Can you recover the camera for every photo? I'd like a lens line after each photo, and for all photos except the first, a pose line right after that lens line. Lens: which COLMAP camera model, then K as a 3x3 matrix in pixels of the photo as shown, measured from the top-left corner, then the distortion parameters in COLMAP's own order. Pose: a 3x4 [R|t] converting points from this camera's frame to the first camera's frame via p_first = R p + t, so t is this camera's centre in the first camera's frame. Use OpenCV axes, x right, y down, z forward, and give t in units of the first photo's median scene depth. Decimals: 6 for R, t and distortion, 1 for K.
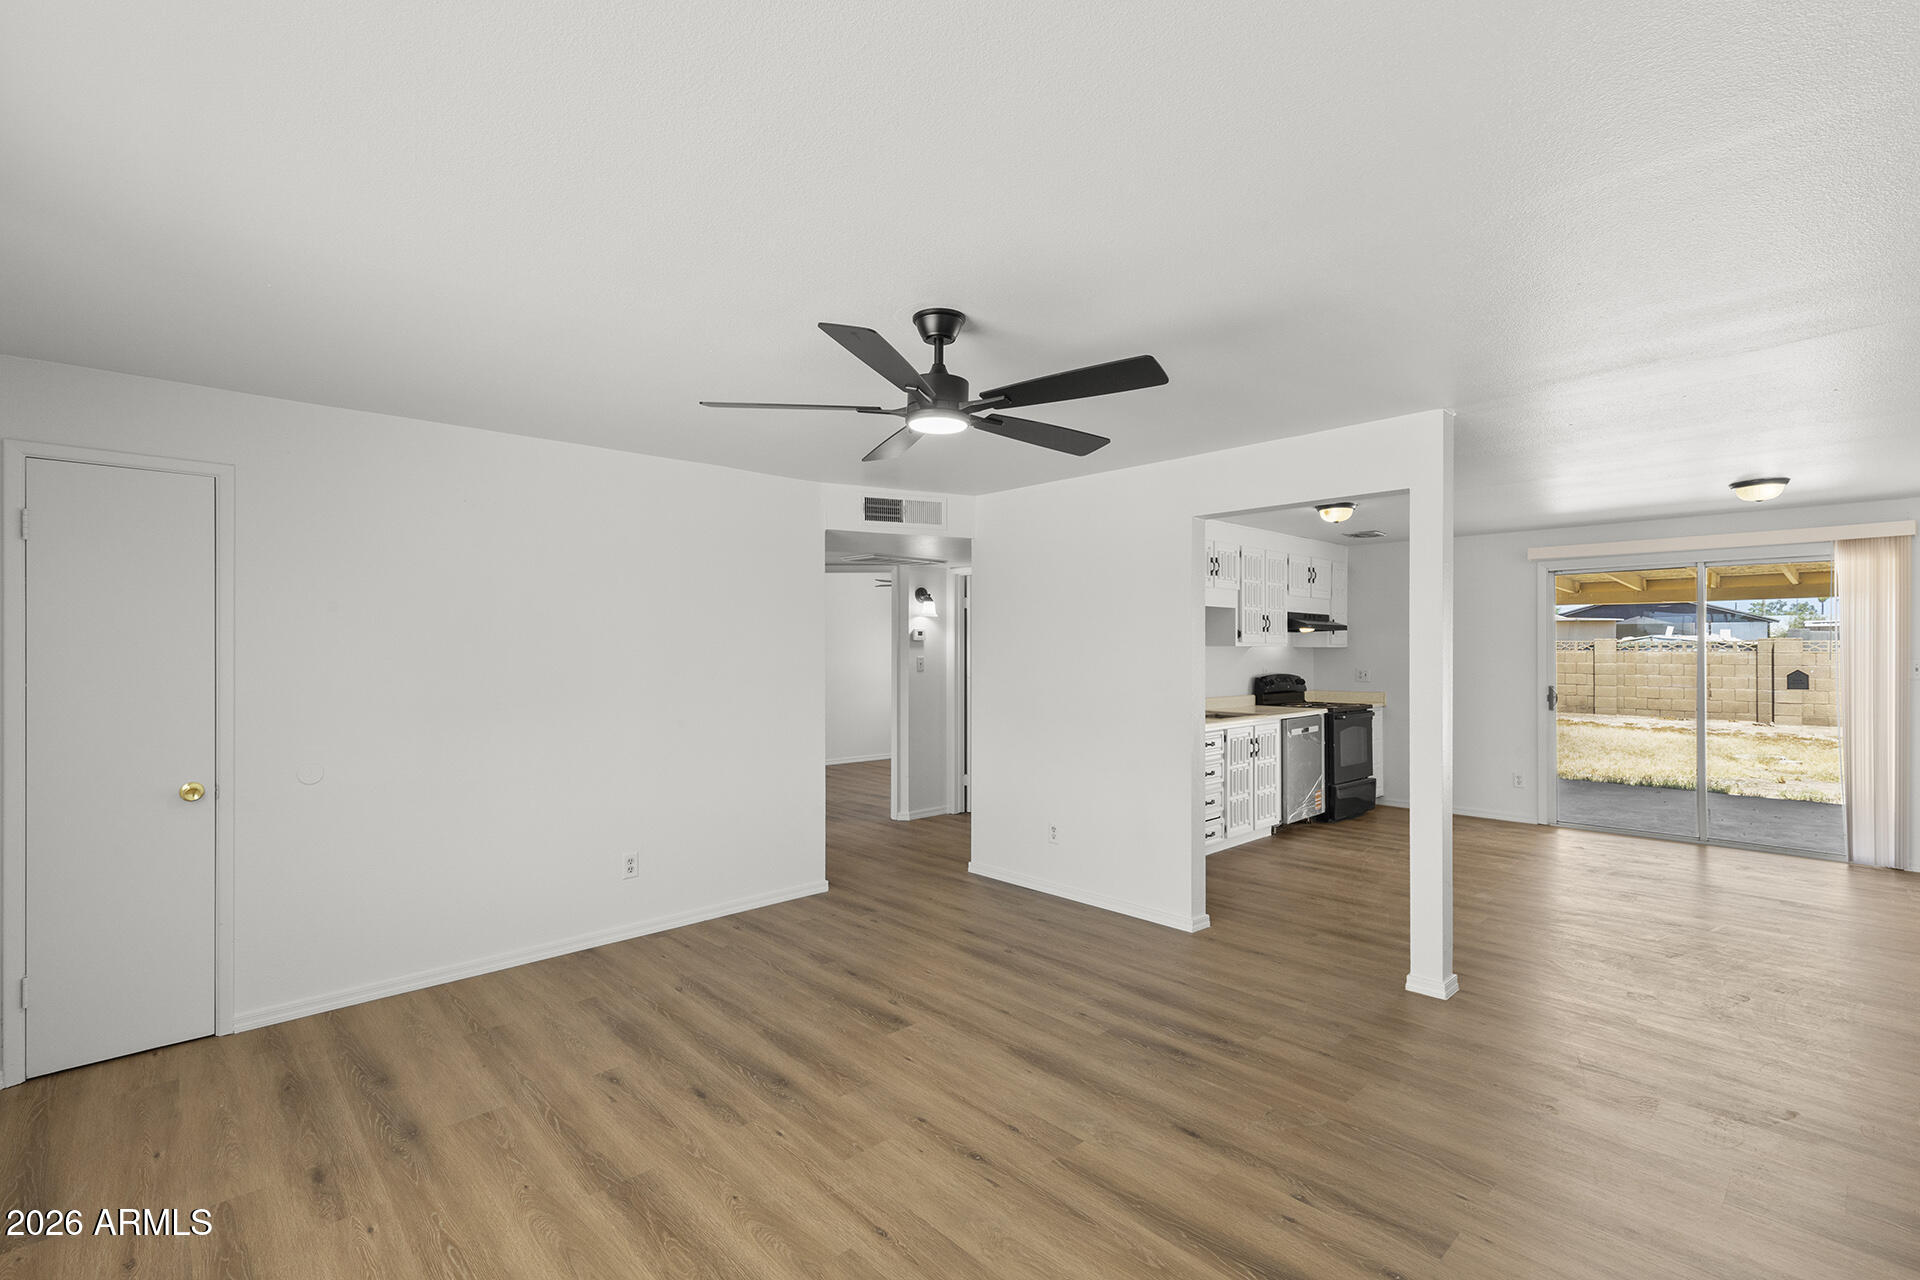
lens RADIAL K [[858.1, 0, 959.3], [0, 858.1, 646.2], [0, 0, 1]] dist [0.010288, 0.000575]
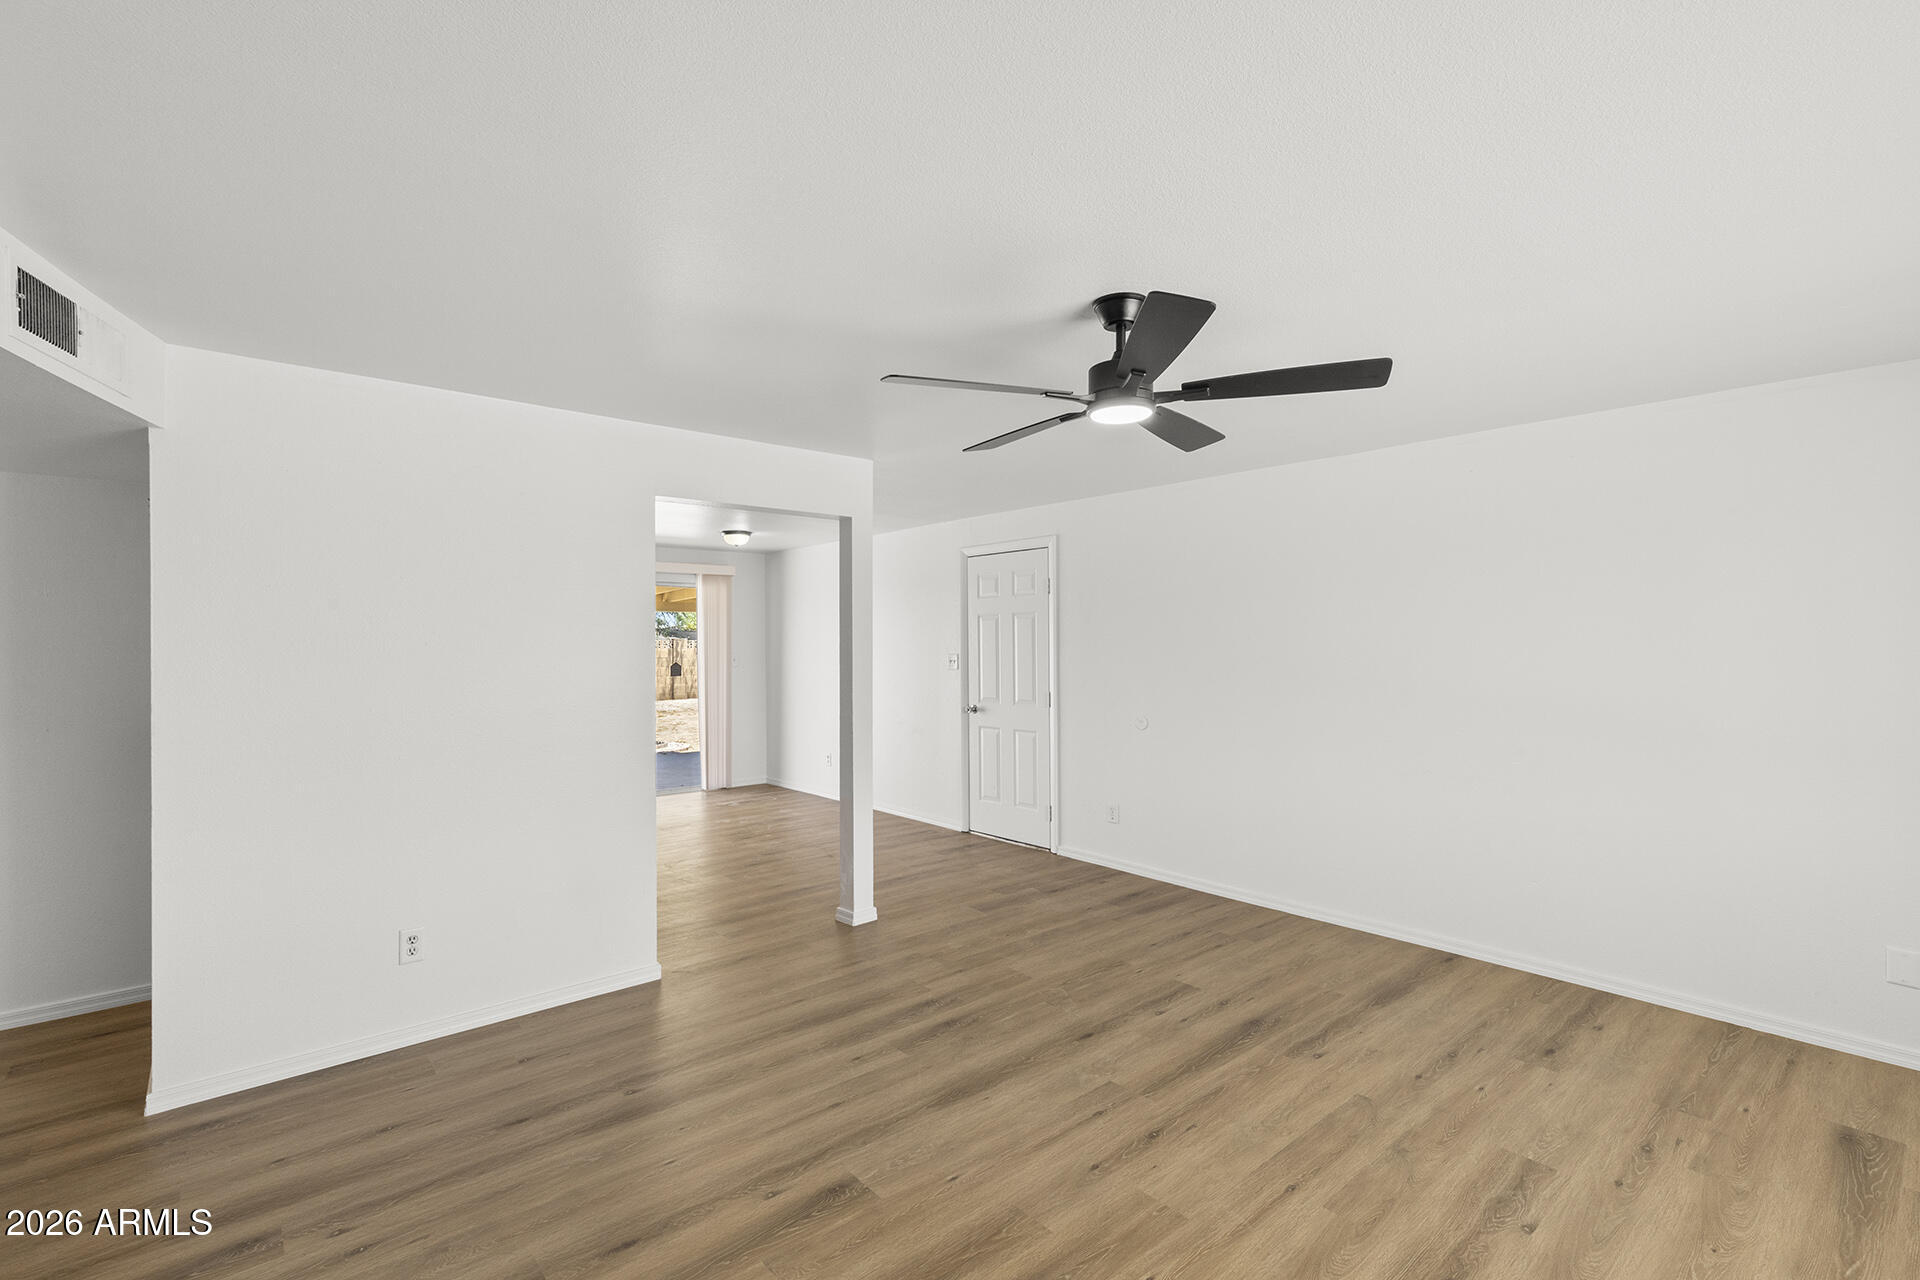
lens RADIAL K [[862.8, 0, 956.5], [0, 862.8, 636.9], [0, 0, 1]] dist [0.007002, -0.000685]
pose [[0.043508, 0.009287, 0.999010, -0.547005], [0.004376, 0.999945, -0.009487, 0.001917], [-0.999044, 0.004784, 0.043465, 0.628878]]
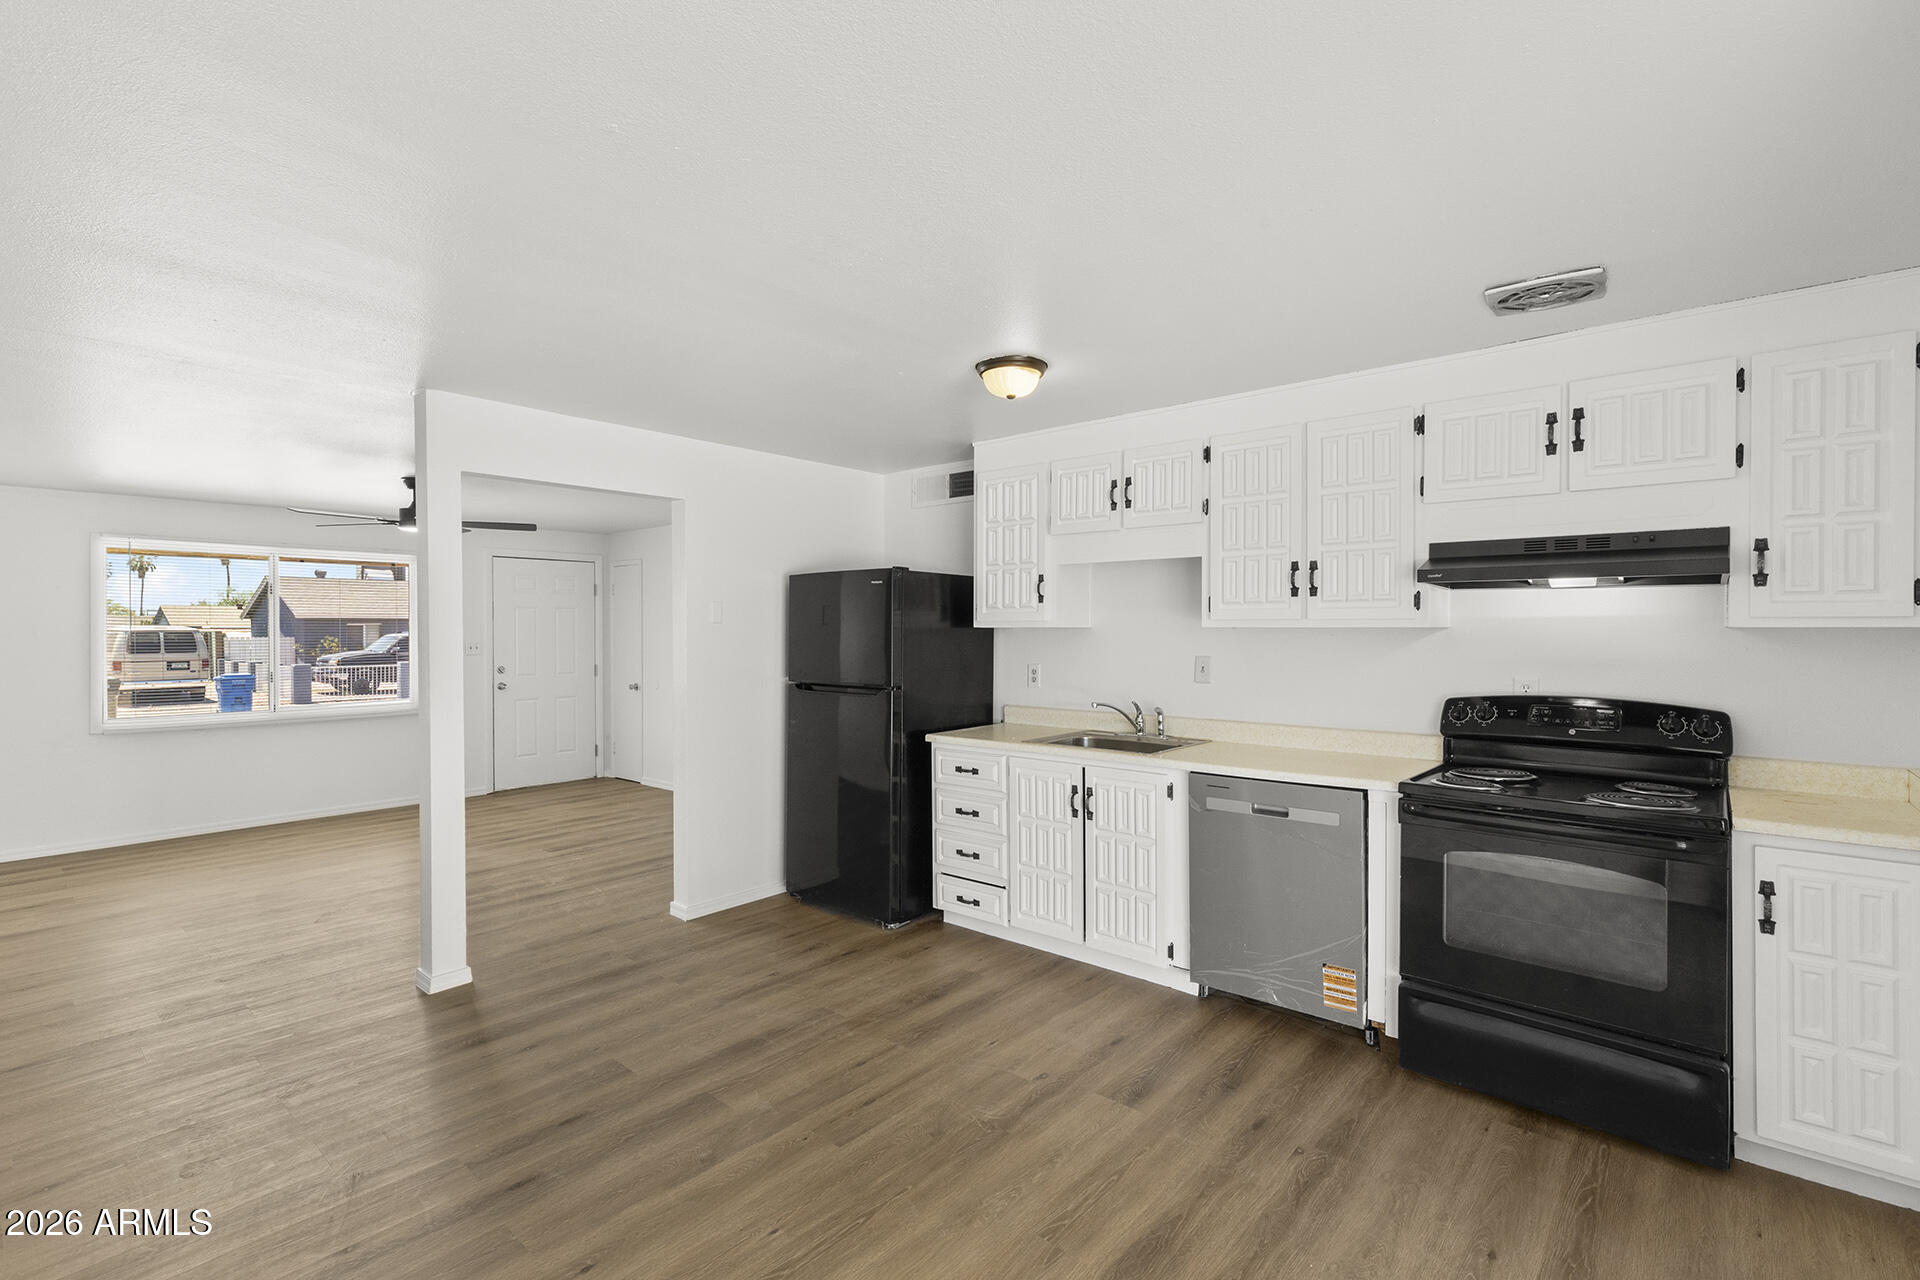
lens RADIAL K [[860.1, 0, 953.3], [0, 860.1, 631.5], [0, 0, 1]] dist [0.003047, 0.000218]
pose [[0.102404, 0.001098, -0.994742, 1.238185], [0.004413, 0.999989, 0.001558, 0.001748], [0.994733, -0.004549, 0.102398, 1.160326]]
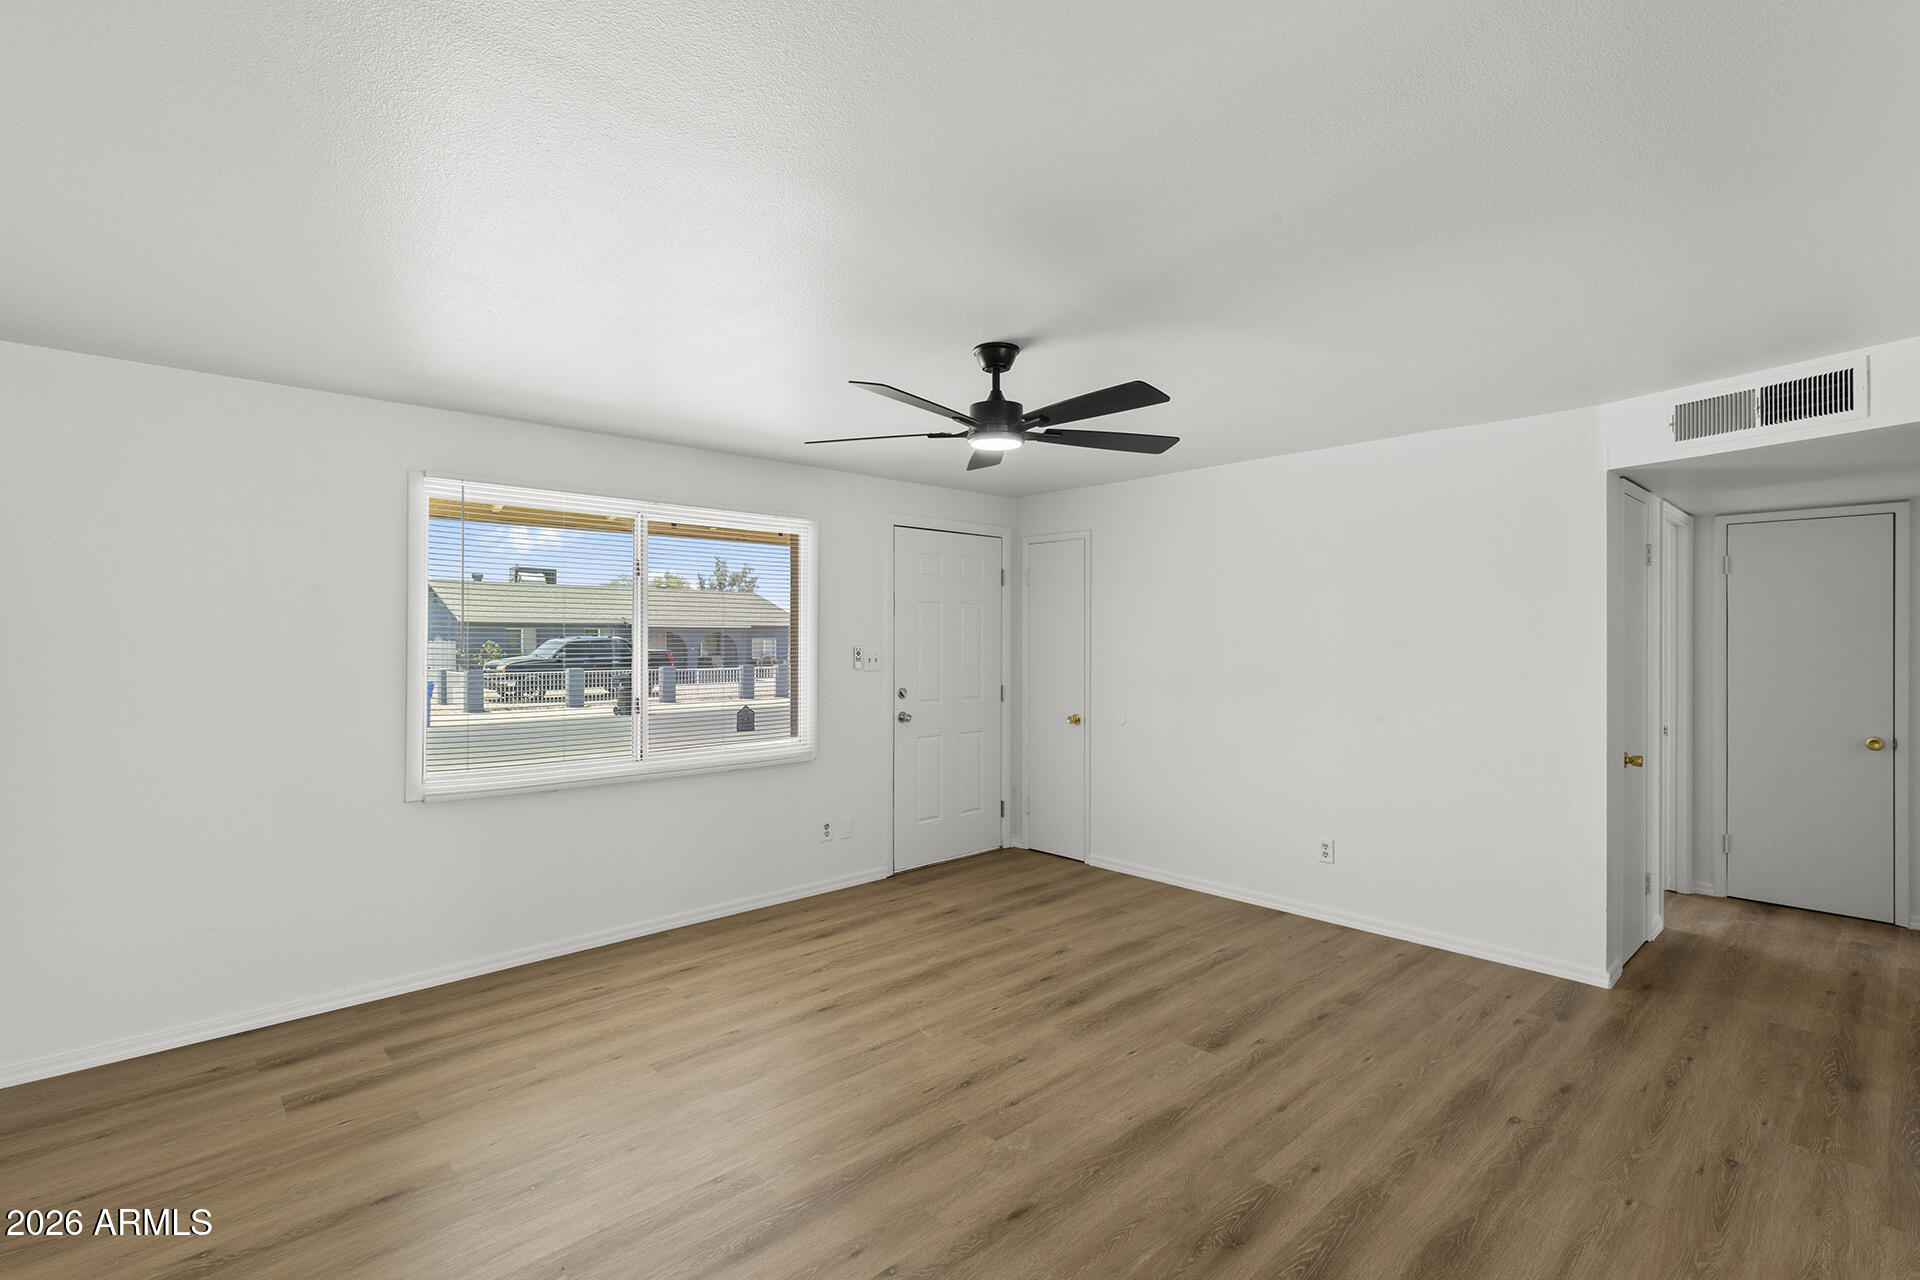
lens RADIAL K [[883.0, 0, 943.4], [0, 883.0, 632.2], [0, 0, 1]] dist [0.000443, -0.000089]
pose [[-0.020084, -0.006160, -0.999779, 0.630158], [-0.000321, 0.999981, -0.006155, 0.001812], [0.999798, 0.000198, -0.020086, 0.525688]]
